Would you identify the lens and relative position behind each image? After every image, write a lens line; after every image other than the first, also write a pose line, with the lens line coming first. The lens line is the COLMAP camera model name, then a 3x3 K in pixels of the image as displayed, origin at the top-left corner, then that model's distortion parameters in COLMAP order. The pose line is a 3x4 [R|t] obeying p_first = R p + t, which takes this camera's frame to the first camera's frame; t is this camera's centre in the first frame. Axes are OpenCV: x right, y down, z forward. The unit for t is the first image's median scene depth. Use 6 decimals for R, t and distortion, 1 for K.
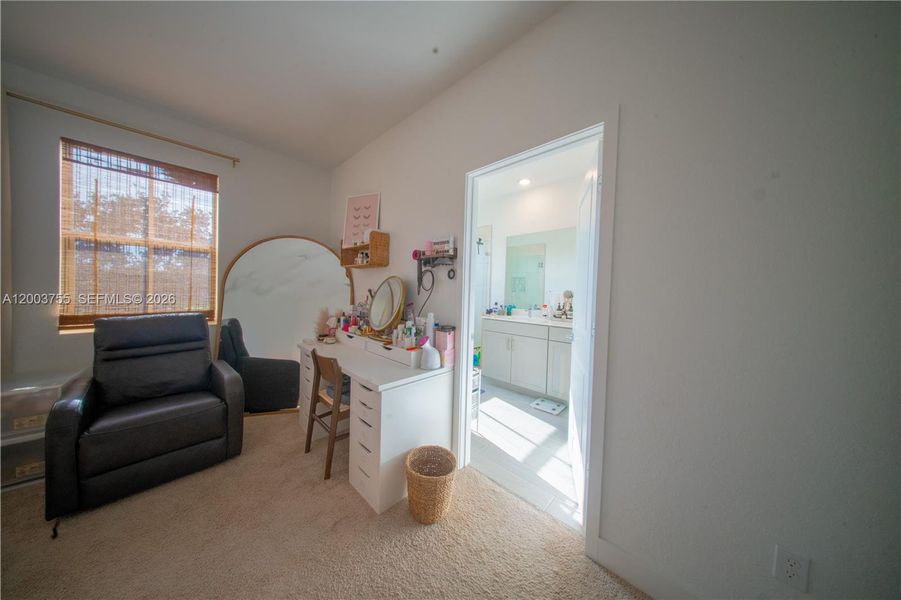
lens RADIAL K [[264.1, 0, 451.6], [0, 264.1, 297.5], [0, 0, 1]] dist [0.013432, -0.003945]
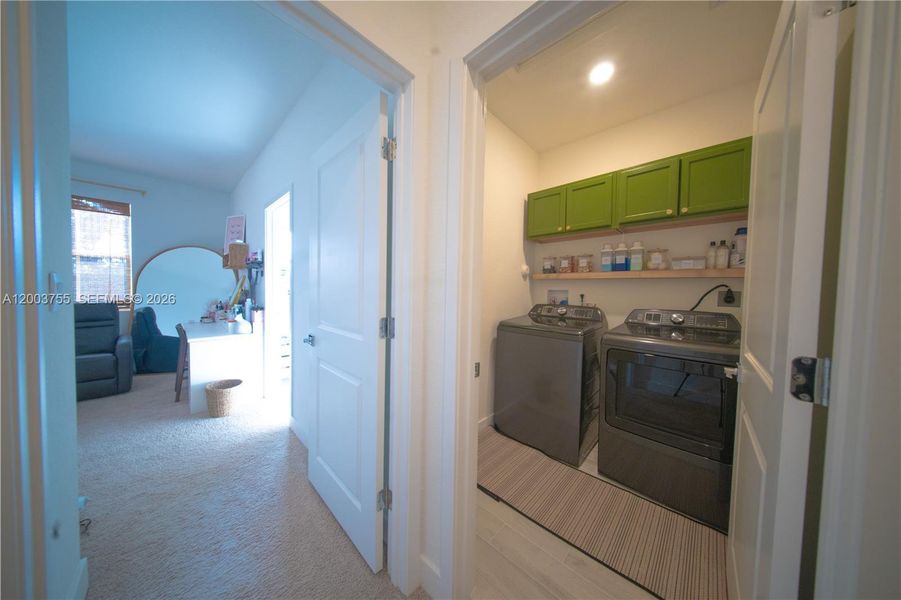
lens RADIAL K [[264.1, 0, 451.6], [0, 264.1, 297.5], [0, 0, 1]] dist [0.013432, -0.003945]
pose [[0.999955, -0.008205, 0.004829, 0.827204], [0.008138, 0.999871, 0.013842, 0.028944], [-0.004942, -0.013802, 0.999893, -0.424114]]
